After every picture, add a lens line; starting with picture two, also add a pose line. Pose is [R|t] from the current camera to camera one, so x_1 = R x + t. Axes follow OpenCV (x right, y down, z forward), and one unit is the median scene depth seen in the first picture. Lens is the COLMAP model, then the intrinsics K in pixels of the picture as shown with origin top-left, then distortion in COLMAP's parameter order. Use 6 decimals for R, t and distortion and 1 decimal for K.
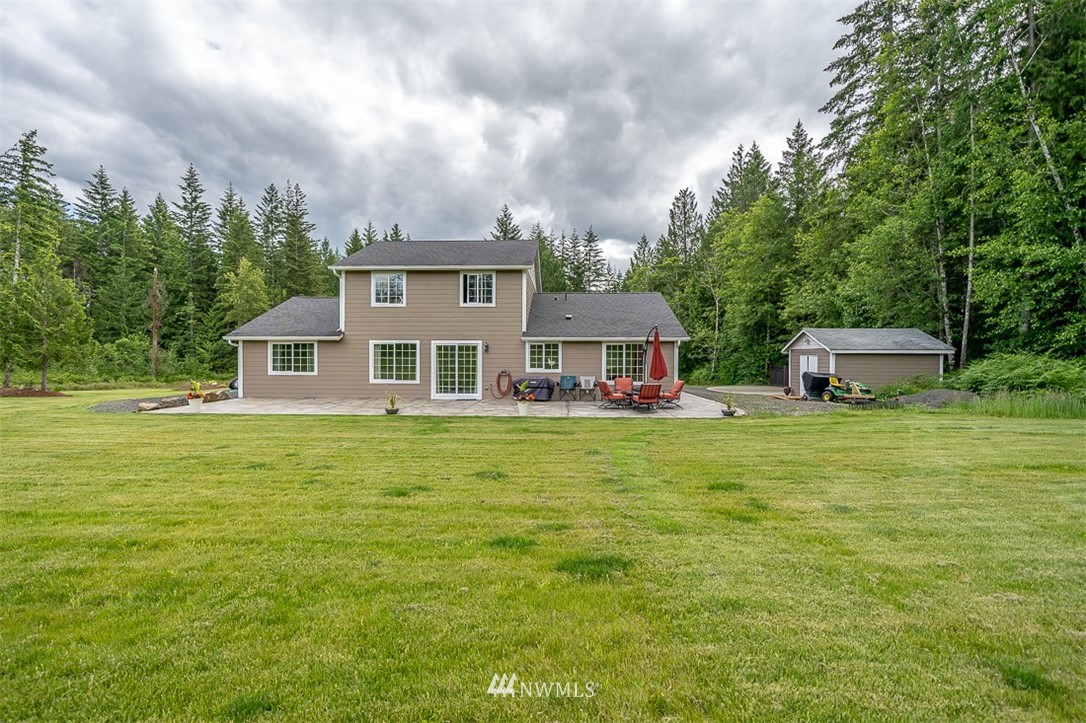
lens RADIAL K [[524.1, 0, 543.0], [0, 524.1, 361.5], [0, 0, 1]] dist [-0.000071, 0.000220]
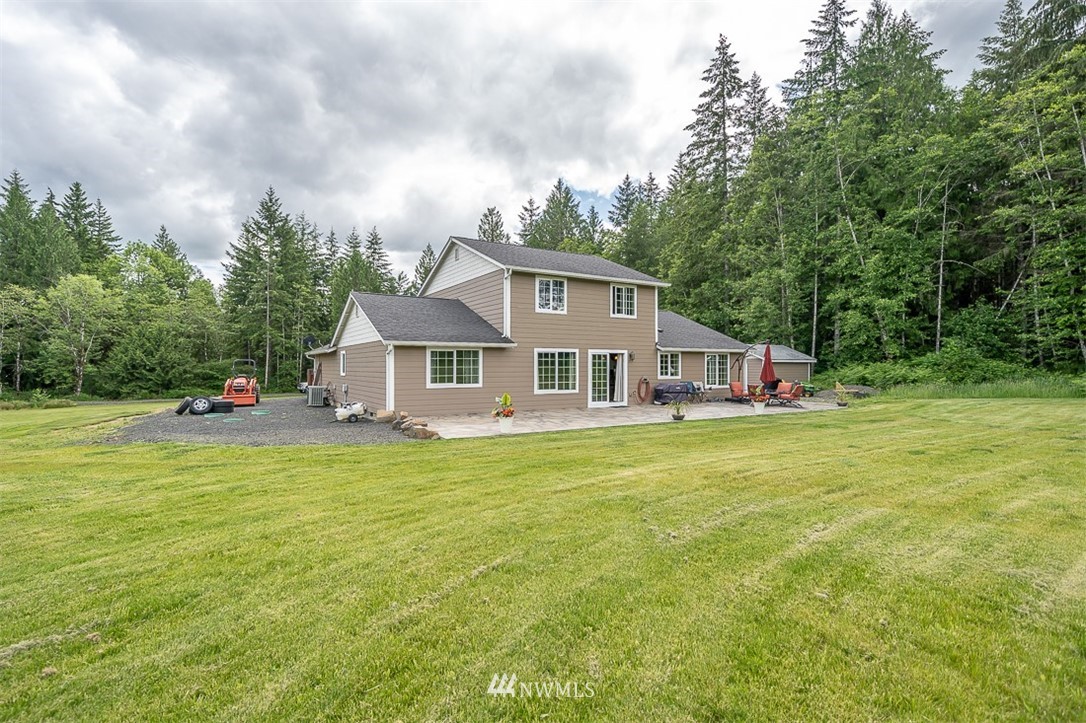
lens RADIAL K [[524.1, 0, 543.0], [0, 524.1, 361.5], [0, 0, 1]] dist [-0.000071, 0.000220]
pose [[0.827627, 0.001214, 0.561277, -0.843669], [0.007185, 0.999893, -0.012757, -0.004672], [-0.561233, 0.014591, 0.827529, 0.218242]]
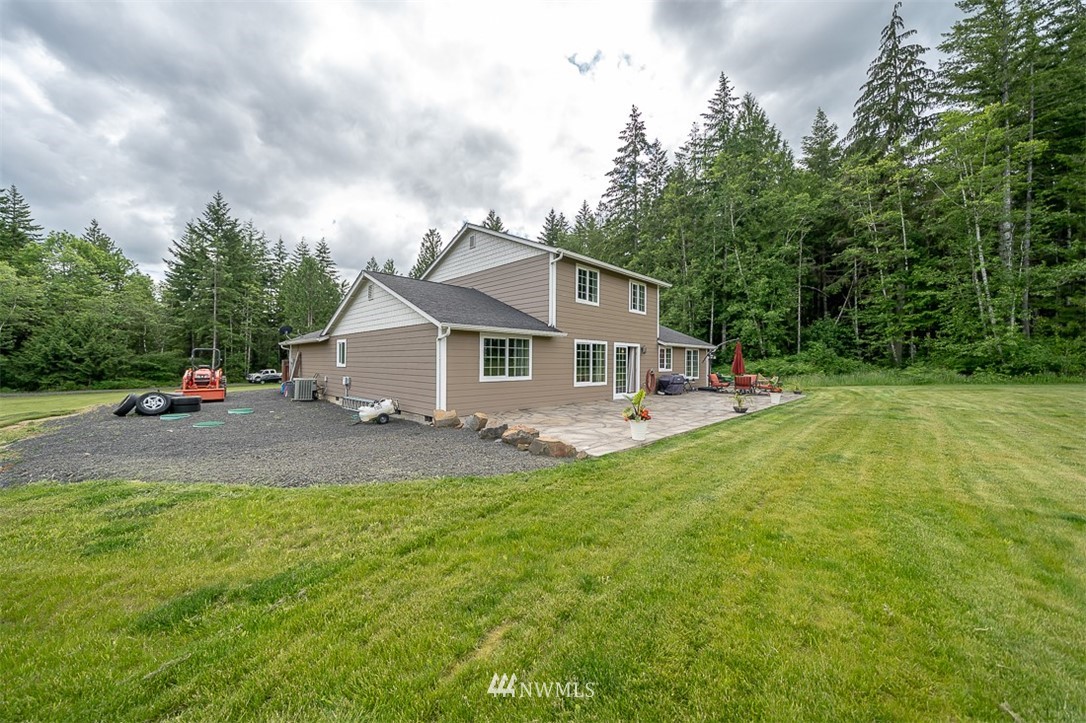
lens RADIAL K [[379.8, 0, 543.0], [0, 379.8, 361.5], [0, 0, 1]] dist [-0.000245, -0.002004]
pose [[0.667927, 0.002168, 0.744224, -0.853468], [-0.000107, 0.999996, -0.002817, -0.000072], [-0.744227, 0.001802, 0.667925, 0.605500]]
